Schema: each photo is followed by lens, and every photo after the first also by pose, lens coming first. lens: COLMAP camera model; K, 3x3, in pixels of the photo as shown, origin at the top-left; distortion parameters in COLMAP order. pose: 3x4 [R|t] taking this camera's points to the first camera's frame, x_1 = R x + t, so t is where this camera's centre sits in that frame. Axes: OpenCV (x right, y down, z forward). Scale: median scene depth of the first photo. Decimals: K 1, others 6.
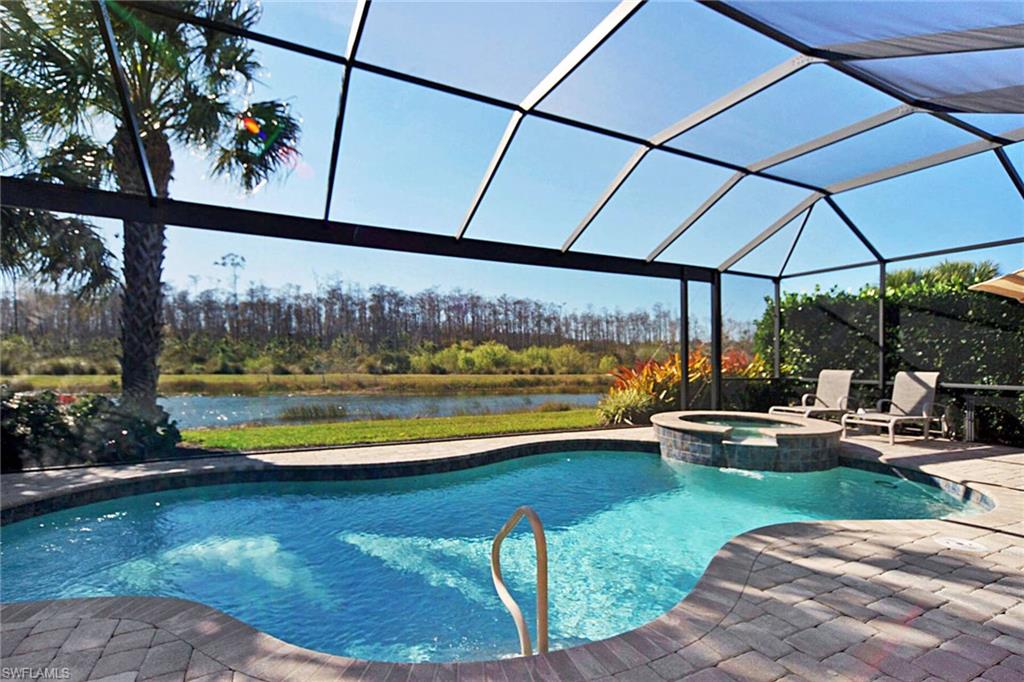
lens RADIAL K [[485.6, 0, 511.8], [0, 485.6, 367.7], [0, 0, 1]] dist [-0.000474, -0.000012]
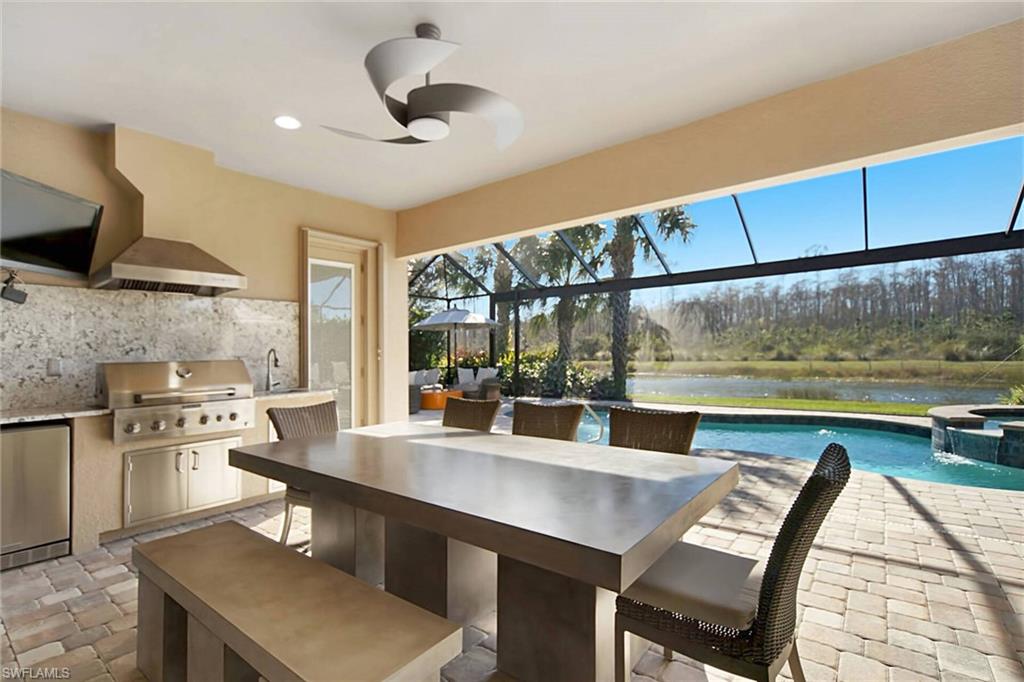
lens RADIAL K [[478.6, 0, 512.0], [0, 478.6, 341.0], [0, 0, 1]] dist [0.000058, 0.000033]
pose [[0.423811, -0.036964, -0.904996, 0.164755], [0.012492, 0.999310, -0.034966, -0.002164], [0.905665, 0.003514, 0.423980, -0.051692]]
